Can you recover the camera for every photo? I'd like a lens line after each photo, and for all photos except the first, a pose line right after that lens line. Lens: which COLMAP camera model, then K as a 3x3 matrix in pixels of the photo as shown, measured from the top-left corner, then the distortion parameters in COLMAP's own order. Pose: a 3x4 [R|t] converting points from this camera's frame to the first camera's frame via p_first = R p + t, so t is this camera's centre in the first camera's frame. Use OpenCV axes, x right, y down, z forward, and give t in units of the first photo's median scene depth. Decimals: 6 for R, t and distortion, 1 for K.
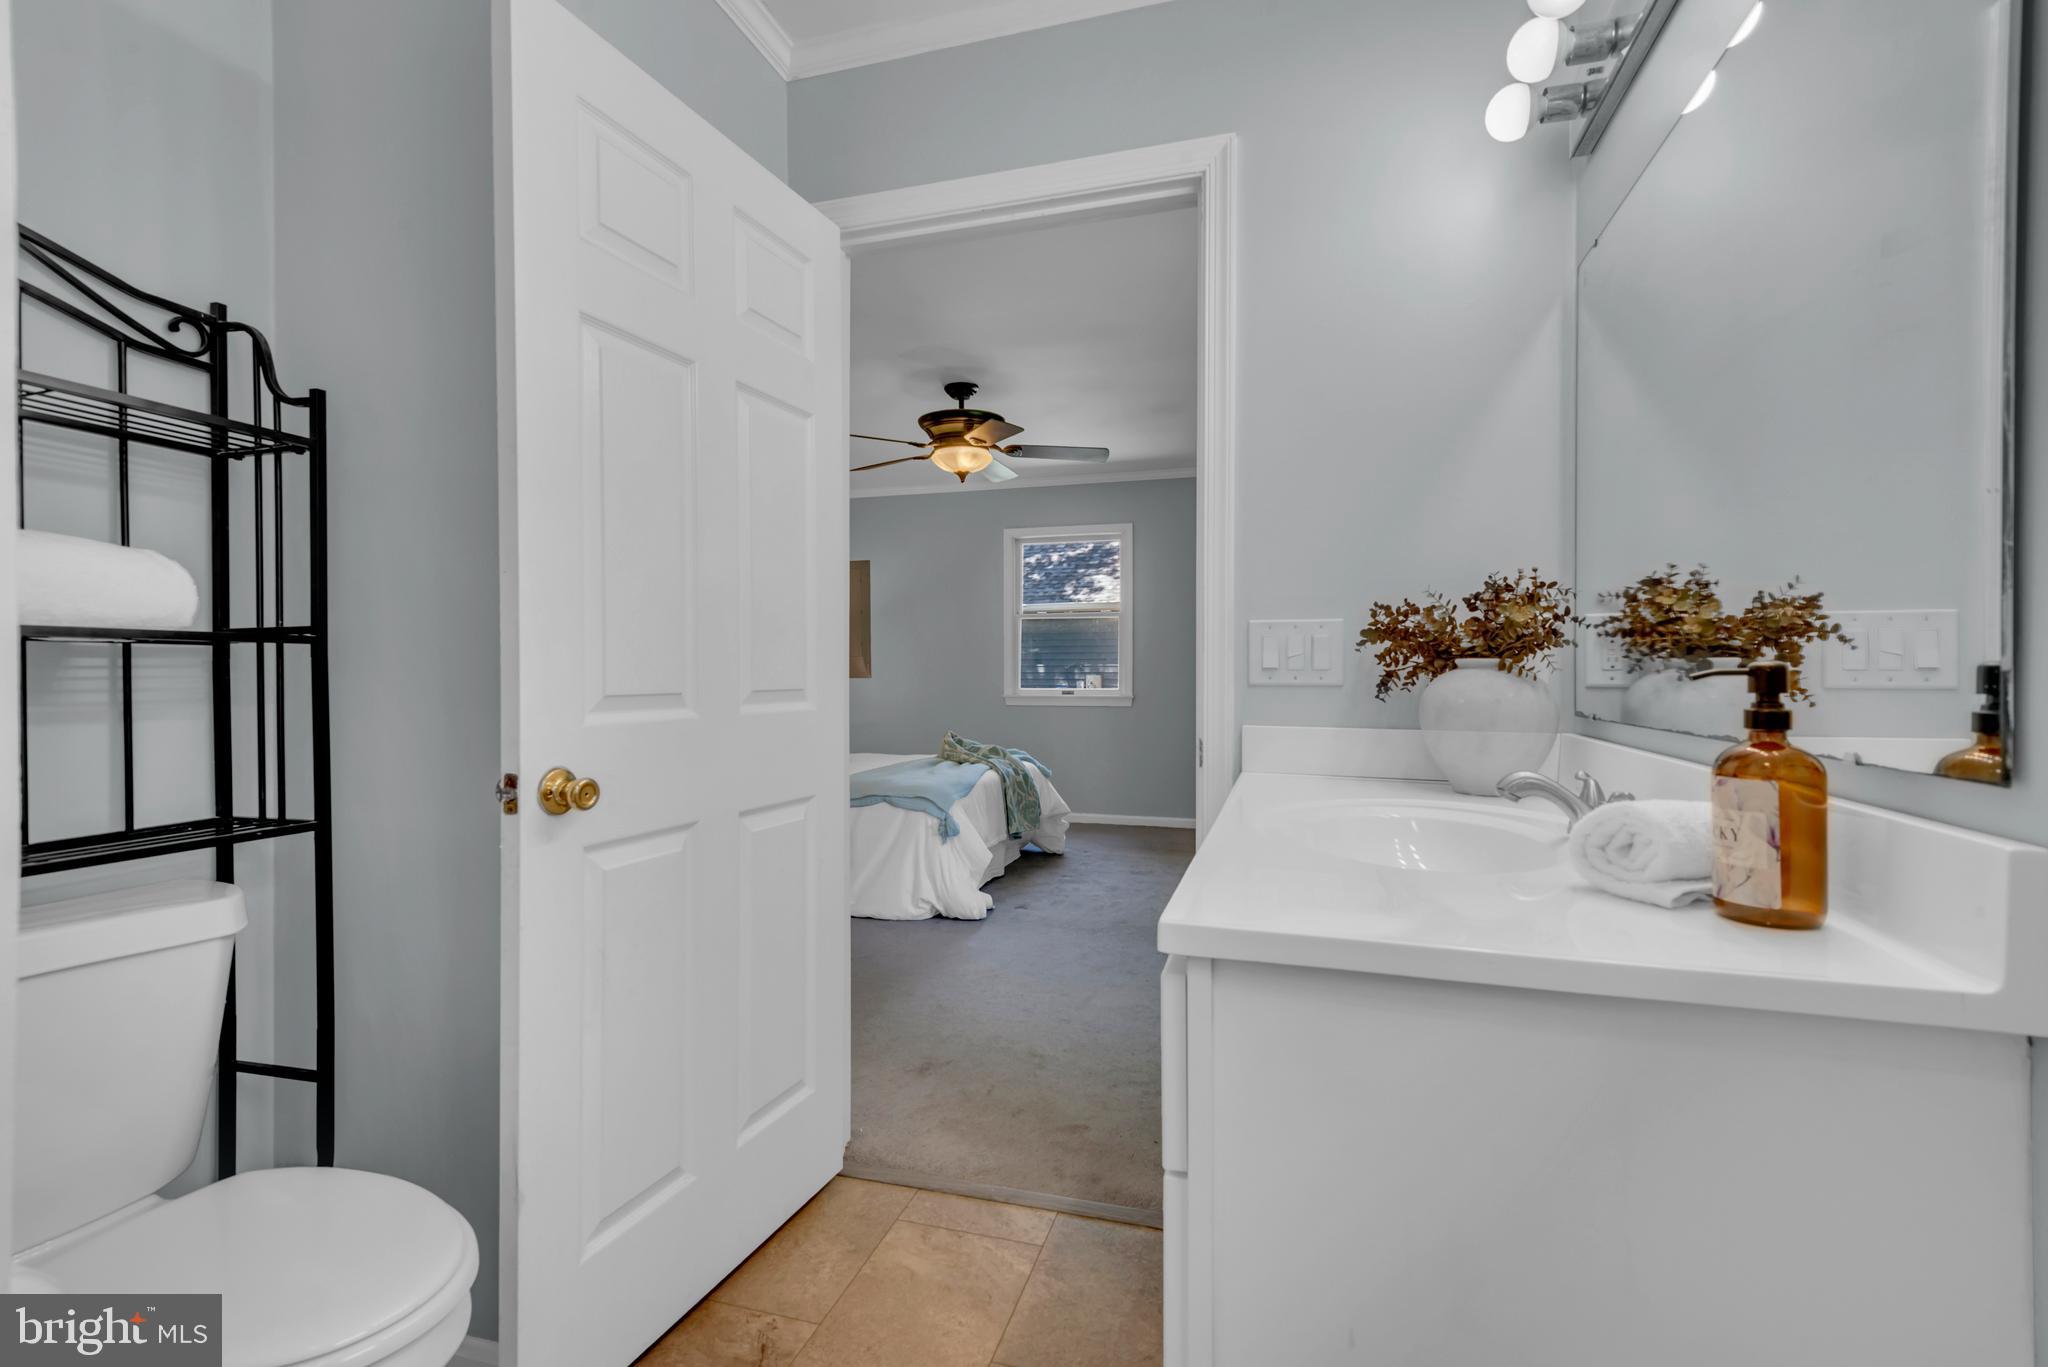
lens RADIAL K [[947.9, 0, 1017.3], [0, 947.9, 668.4], [0, 0, 1]] dist [0.035129, -0.030284]
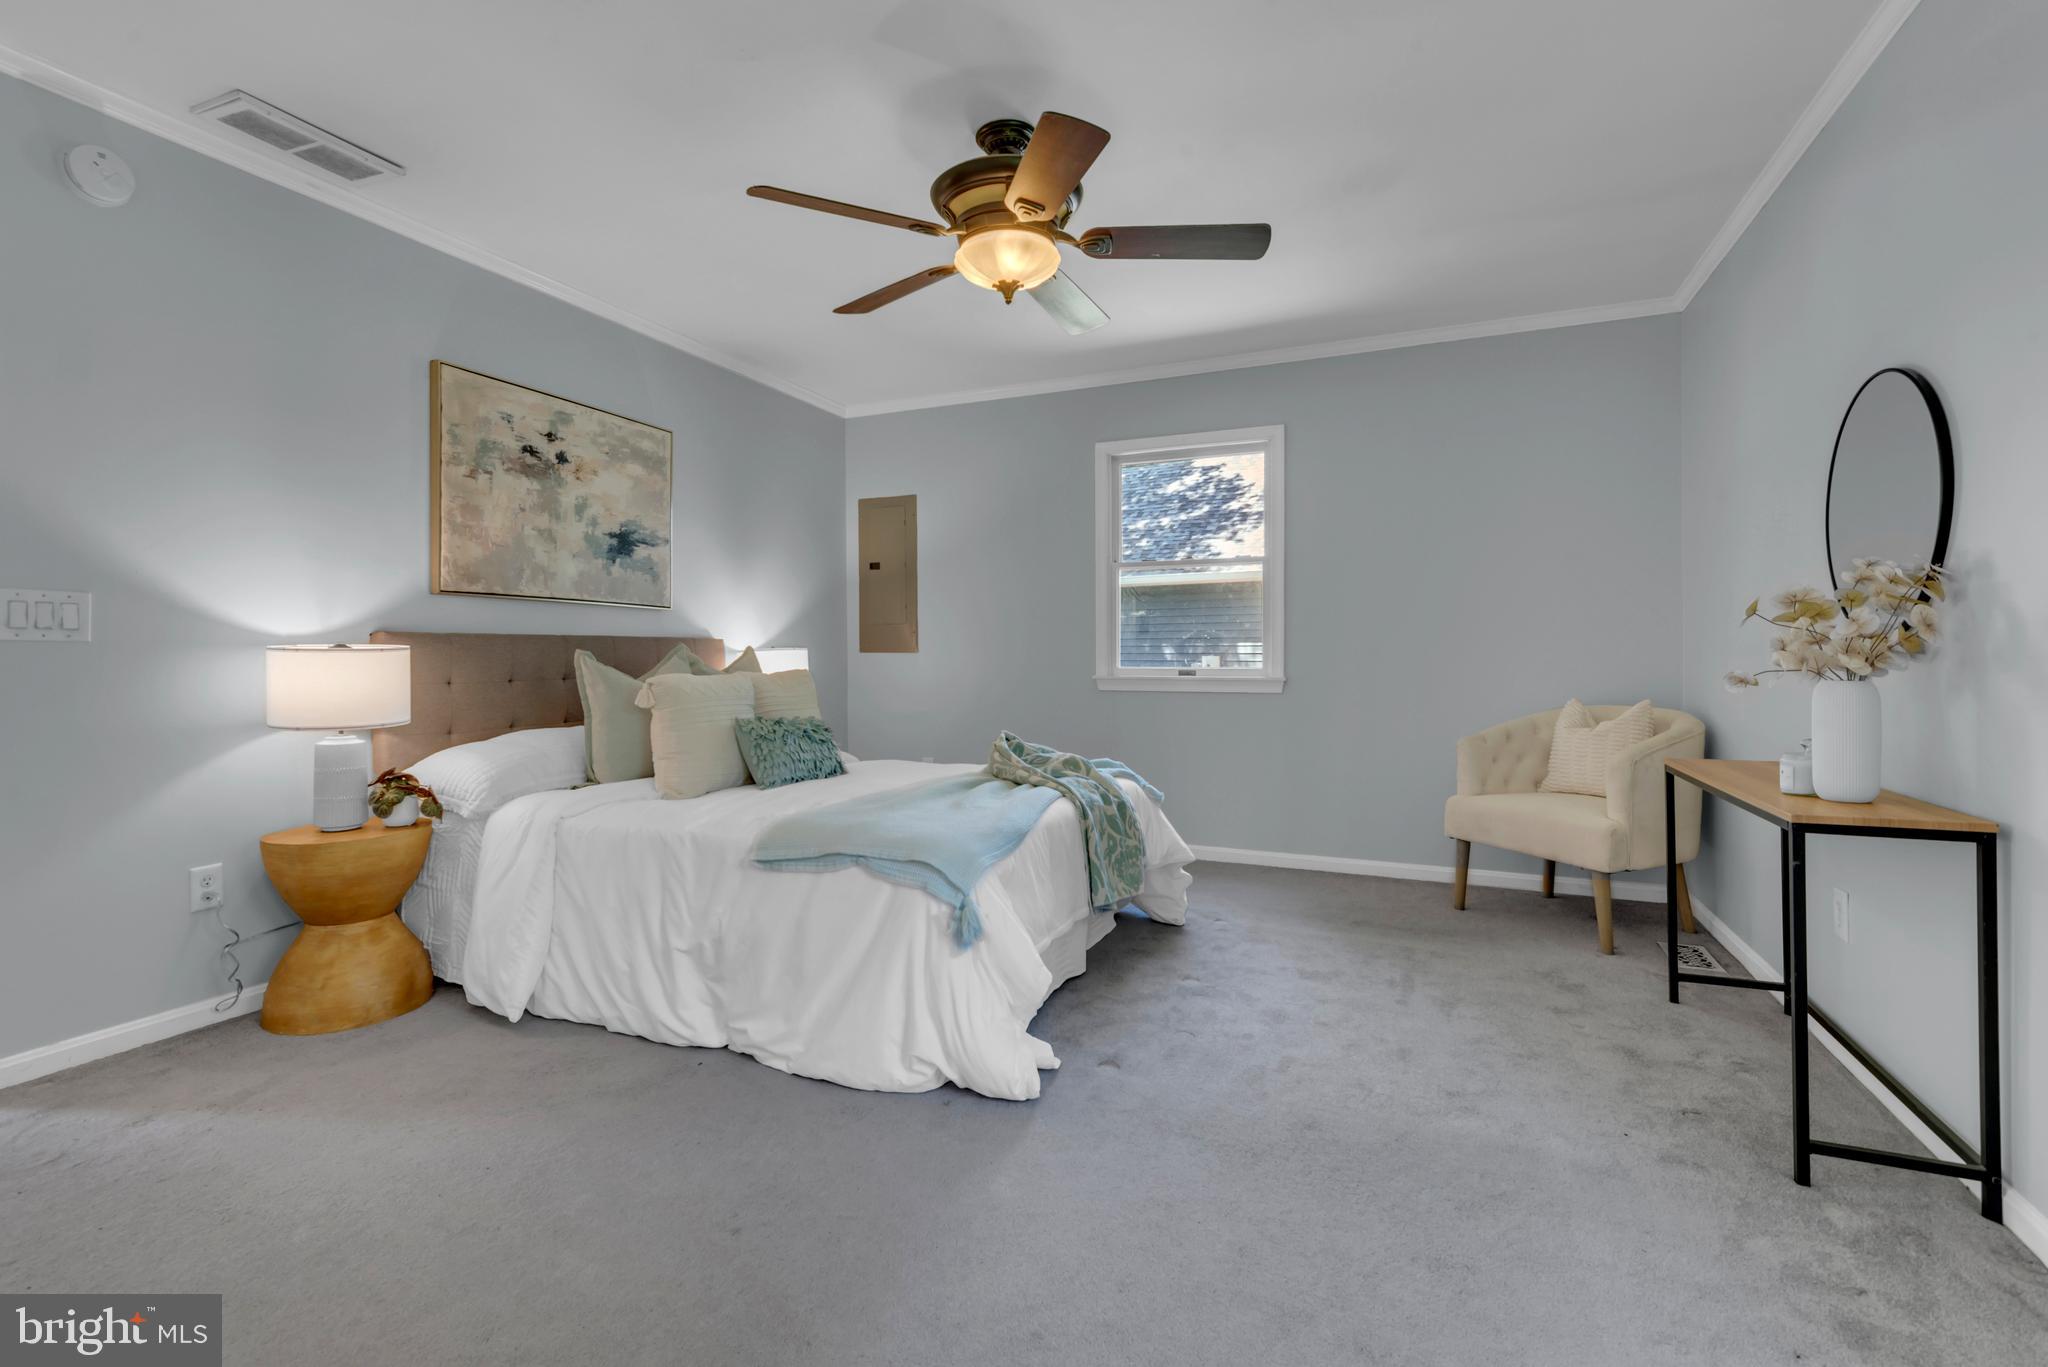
lens RADIAL K [[947.9, 0, 1017.3], [0, 947.9, 668.4], [0, 0, 1]] dist [0.035129, -0.030284]
pose [[0.993462, -0.000977, -0.114160, 0.012337], [0.002771, 0.999875, 0.015560, 0.015088], [0.114130, -0.015775, 0.993341, 0.396800]]
